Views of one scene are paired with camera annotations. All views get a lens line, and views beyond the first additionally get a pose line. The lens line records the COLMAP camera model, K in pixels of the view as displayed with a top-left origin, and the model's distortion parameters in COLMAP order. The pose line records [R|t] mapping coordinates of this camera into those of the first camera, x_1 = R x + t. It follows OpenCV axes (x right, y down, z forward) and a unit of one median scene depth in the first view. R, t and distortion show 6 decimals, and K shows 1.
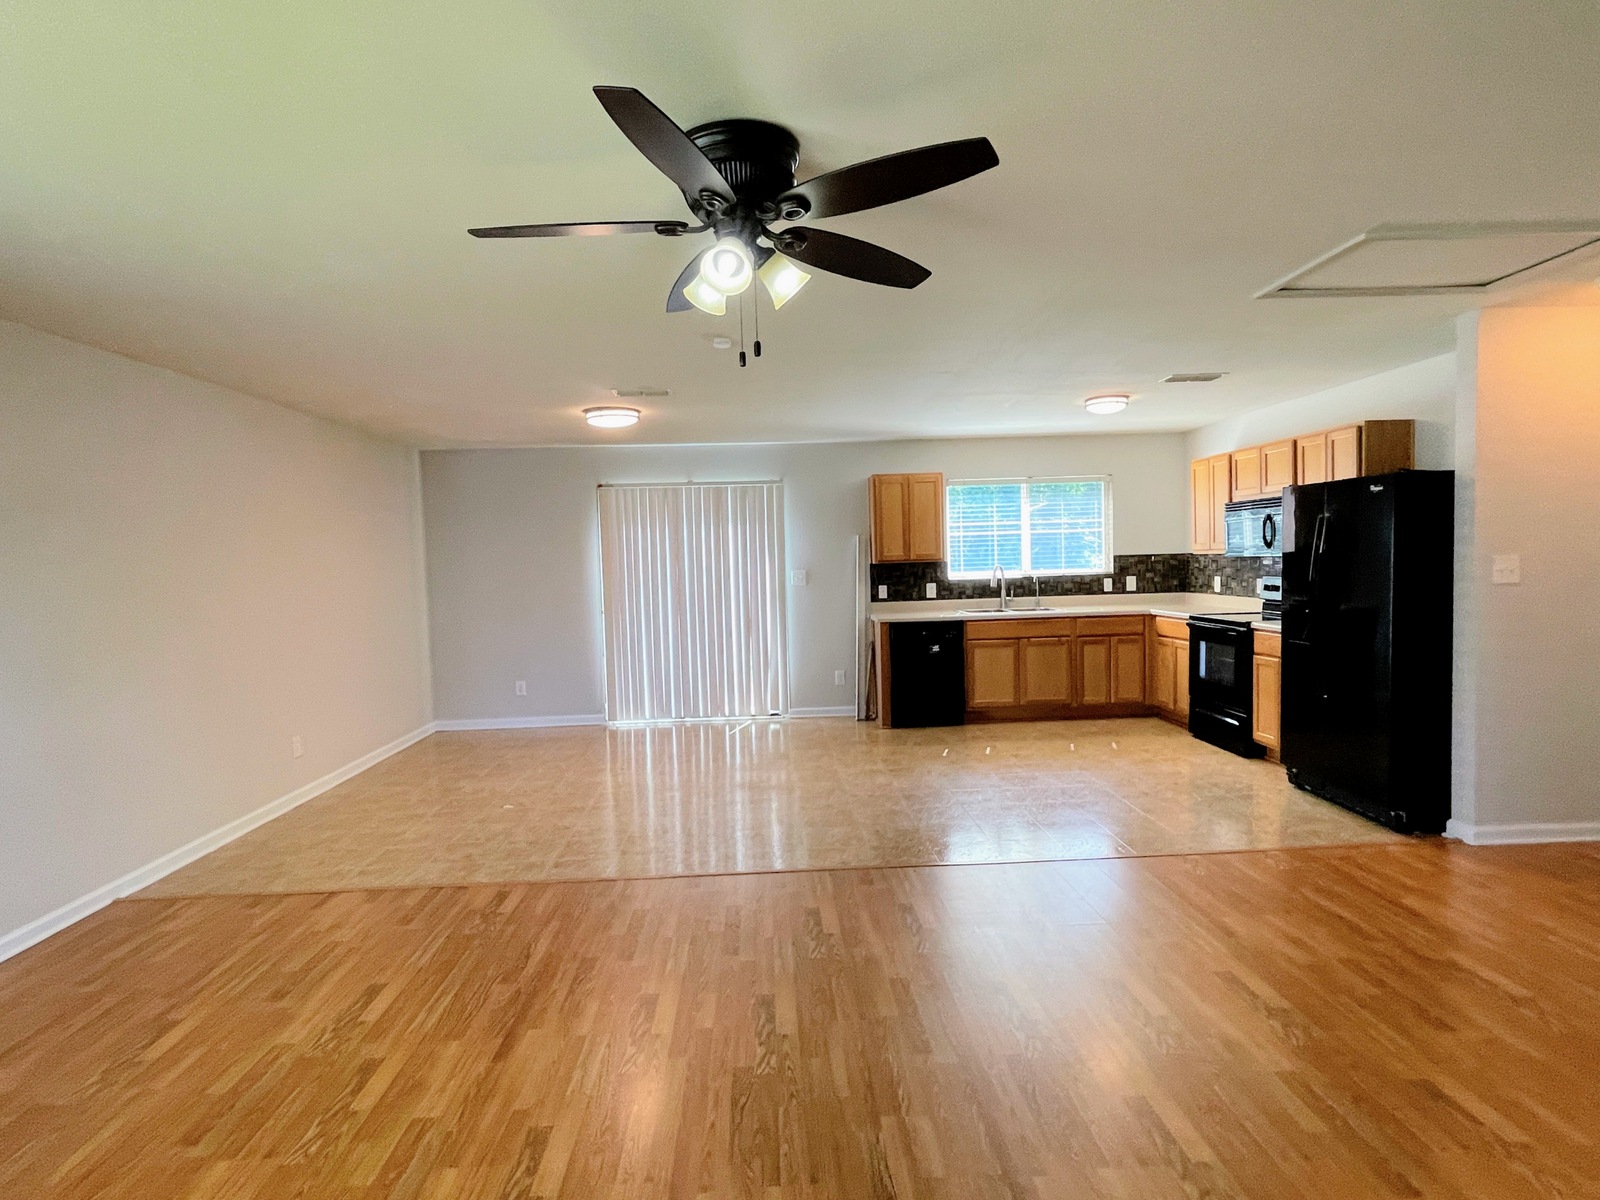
lens RADIAL K [[842.2, 0, 788.6], [0, 842.2, 605.0], [0, 0, 1]] dist [0.024088, -0.027871]
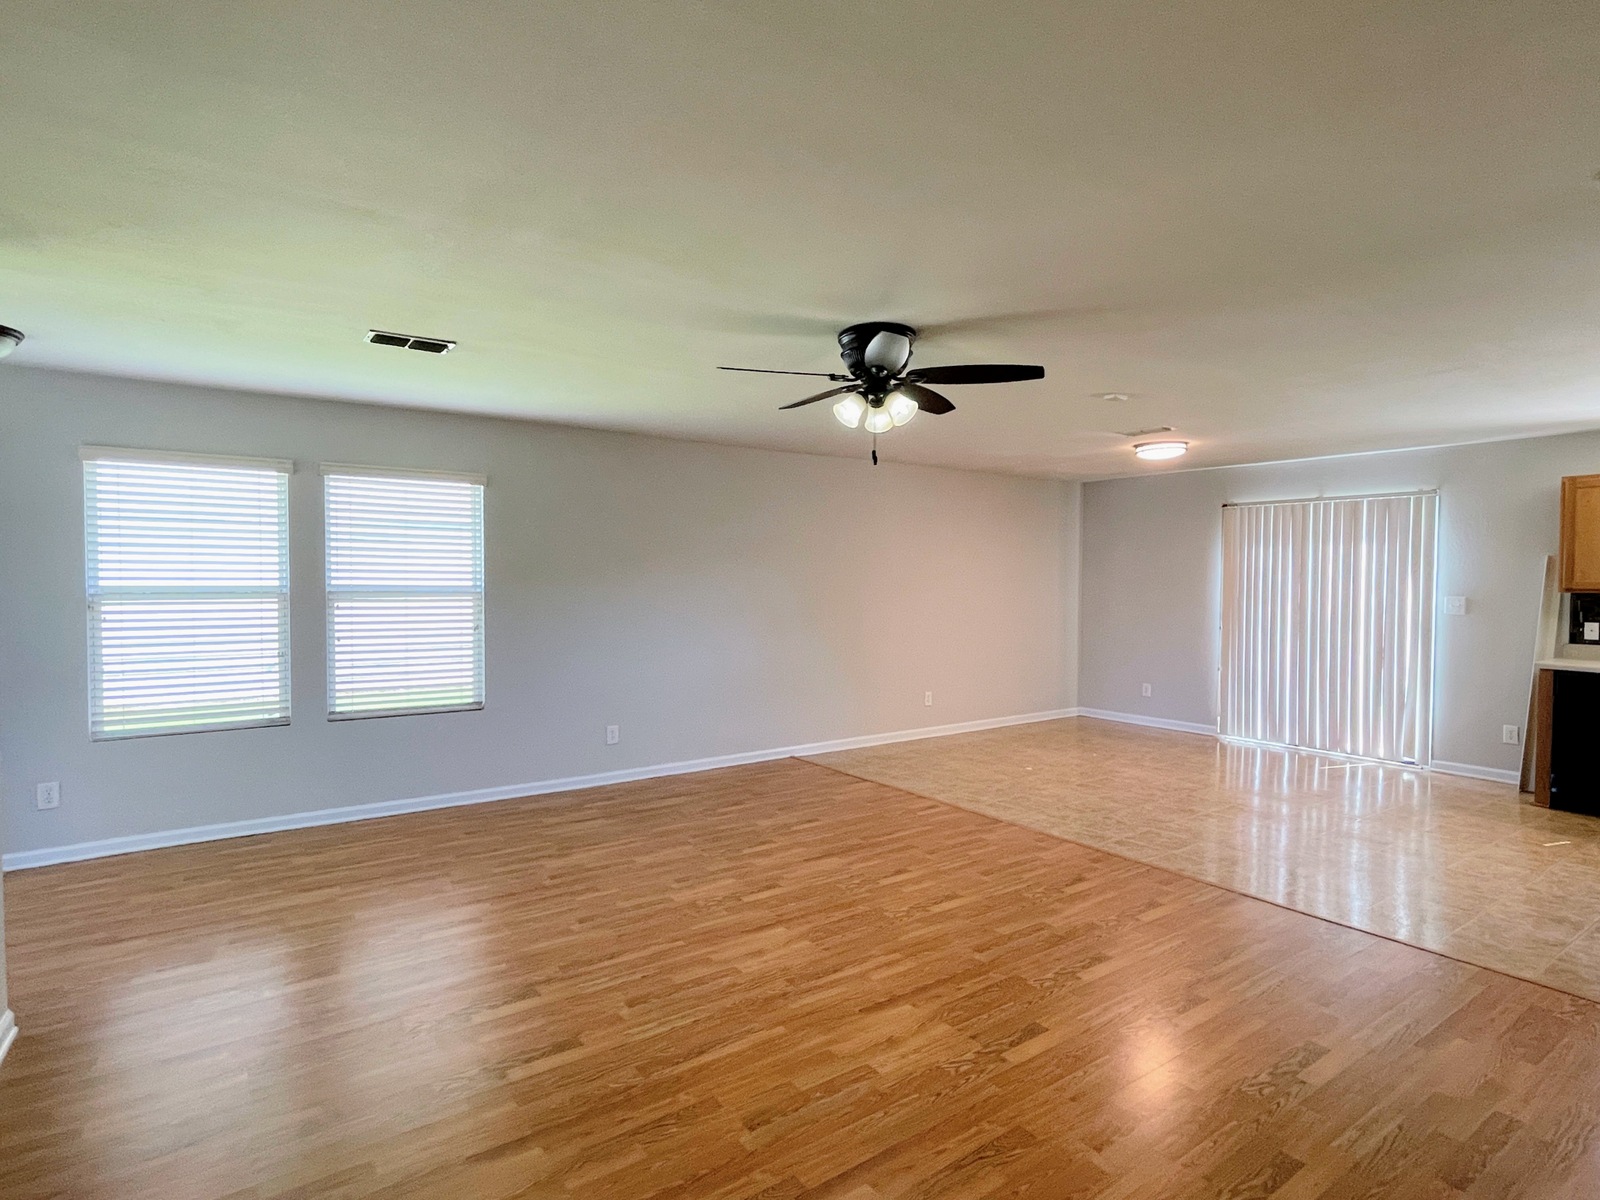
lens RADIAL K [[844.8, 0, 791.9], [0, 844.8, 603.7], [0, 0, 1]] dist [-0.010667, 0.009218]
pose [[0.545778, 0.057575, -0.835950, 0.364900], [-0.065604, 0.997510, 0.025870, -0.013341], [0.835358, 0.040722, 0.548196, -0.003464]]
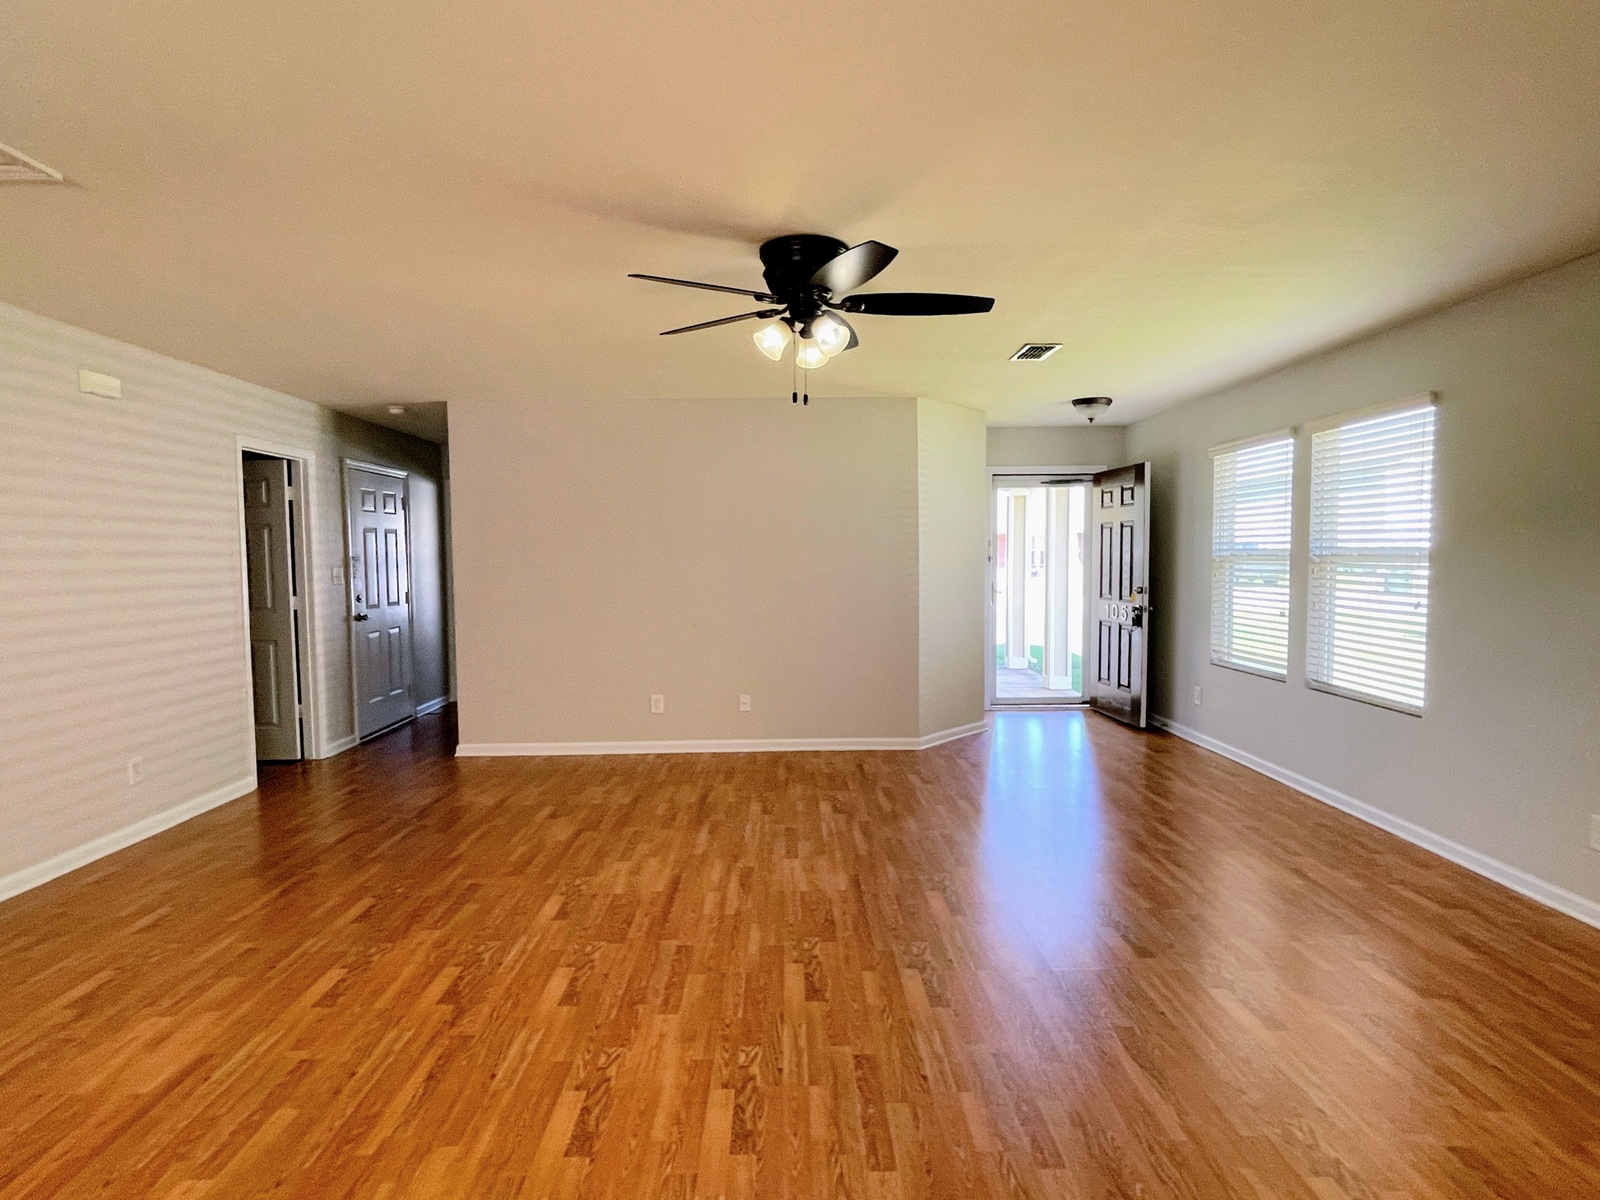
lens RADIAL K [[846.3, 0, 795.7], [0, 846.3, 601.6], [0, 0, 1]] dist [-0.001280, -0.001073]
pose [[-0.999012, 0.038379, 0.022428, -0.016955], [0.040623, 0.993087, 0.110123, -0.033114], [-0.018046, 0.110925, -0.993665, 0.722449]]
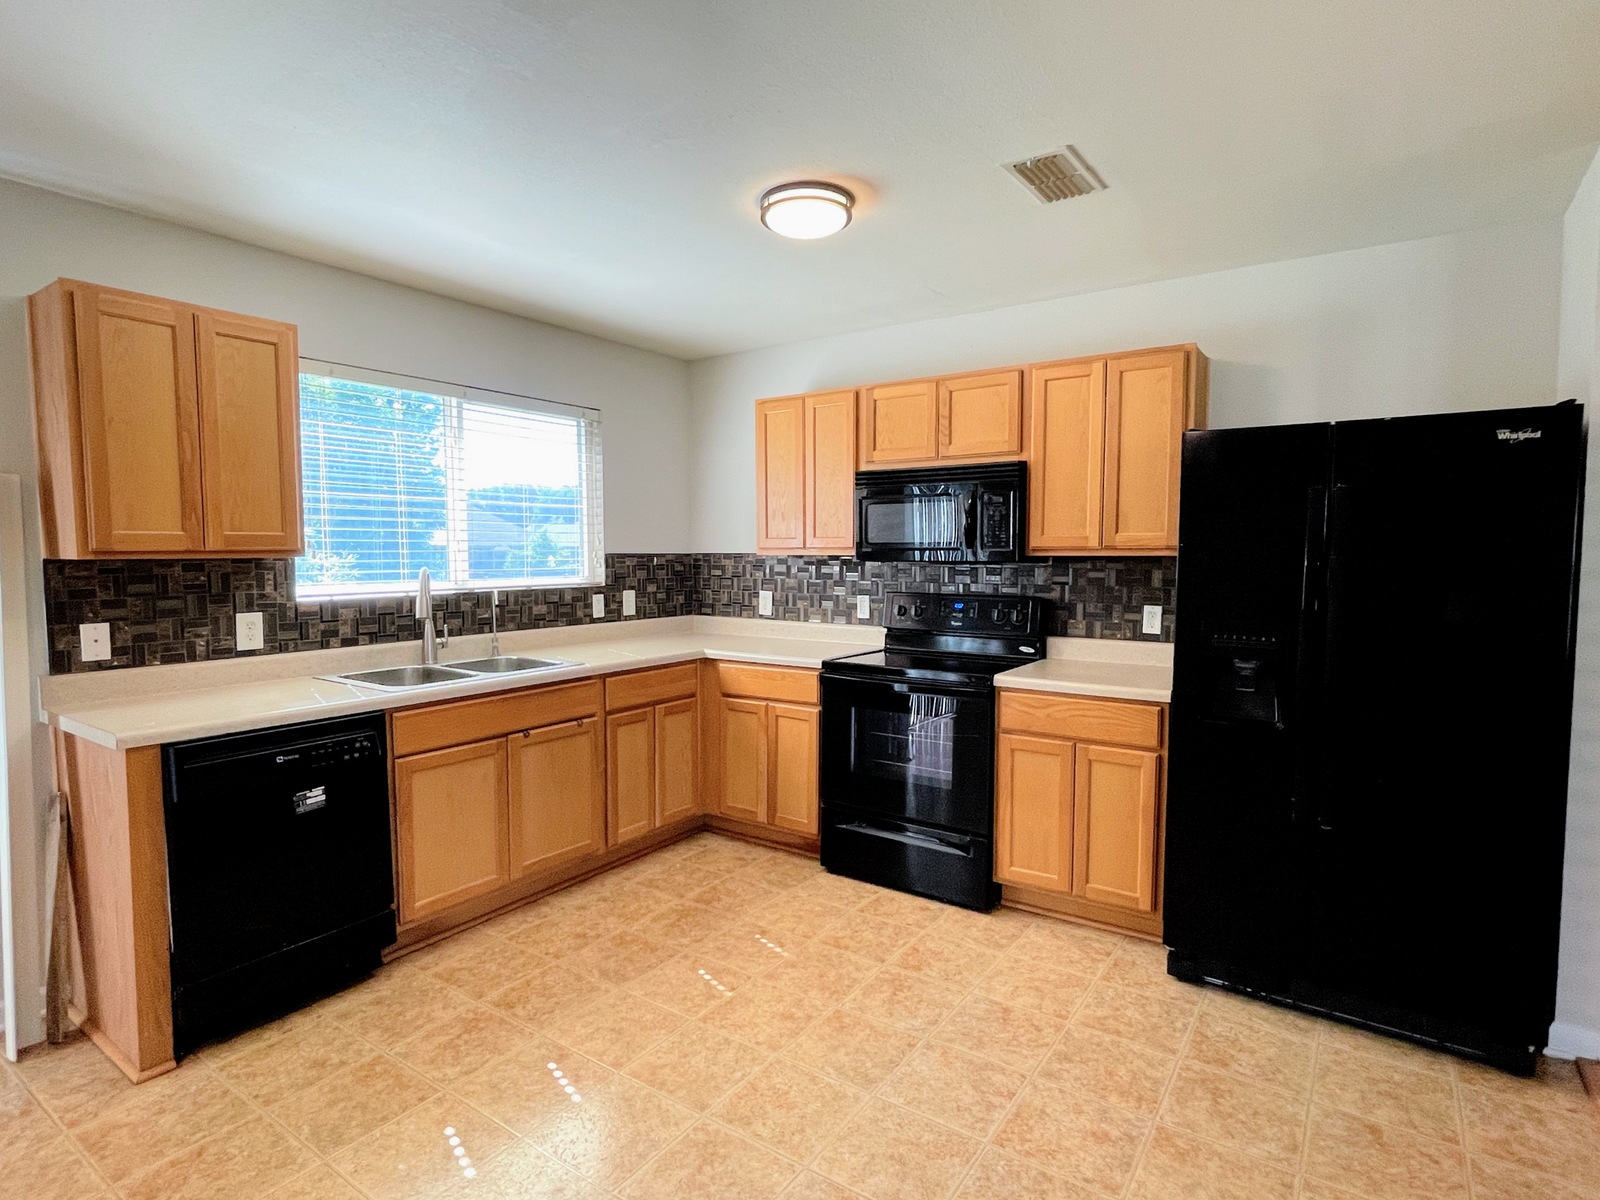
lens RADIAL K [[844.8, 0, 791.9], [0, 844.8, 603.7], [0, 0, 1]] dist [-0.010667, 0.009218]
pose [[0.600317, -0.021358, 0.799477, 0.008861], [0.024794, 0.999660, 0.008089, -0.028216], [-0.799378, 0.014966, 0.600642, 0.592852]]
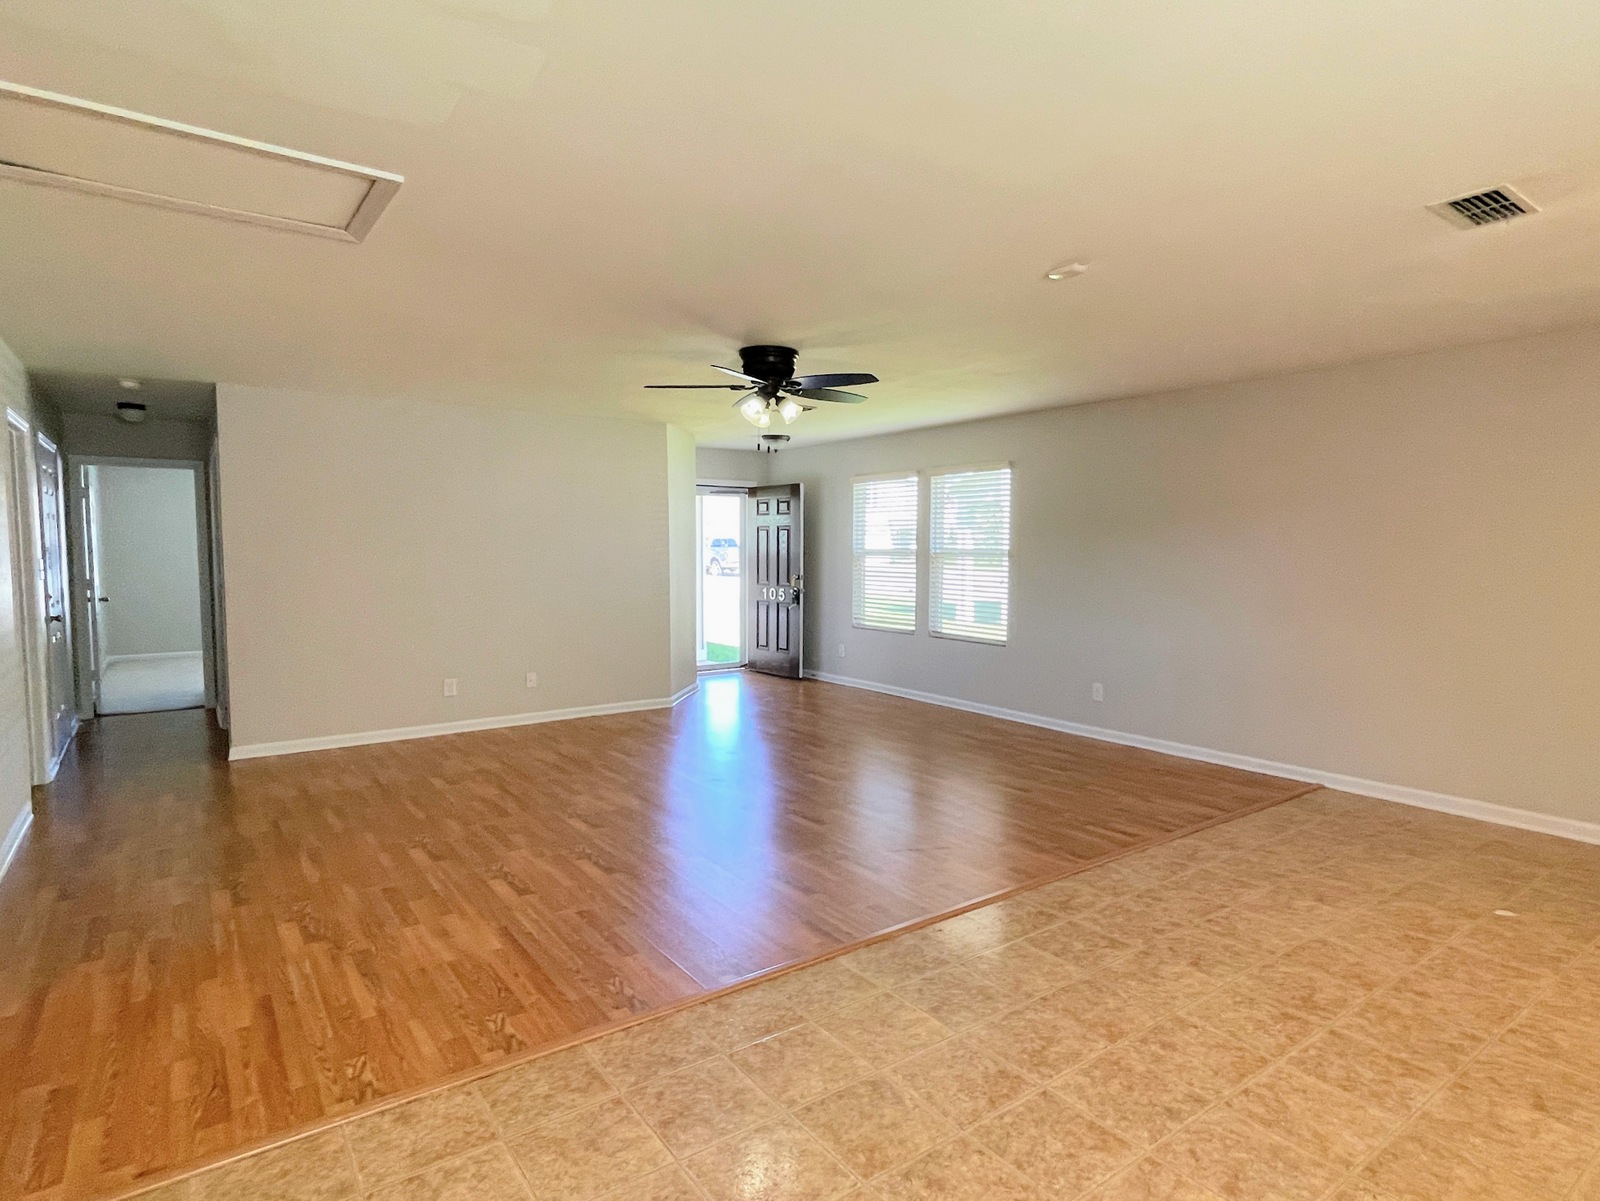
lens RADIAL K [[865.7, 0, 793.8], [0, 865.7, 606.6], [0, 0, 1]] dist [-0.003870, -0.000305]
pose [[-0.832182, 0.067716, -0.550352, 0.330062], [-0.007479, 0.991054, 0.133249, -0.055704], [0.554452, 0.115003, -0.824231, 0.850785]]
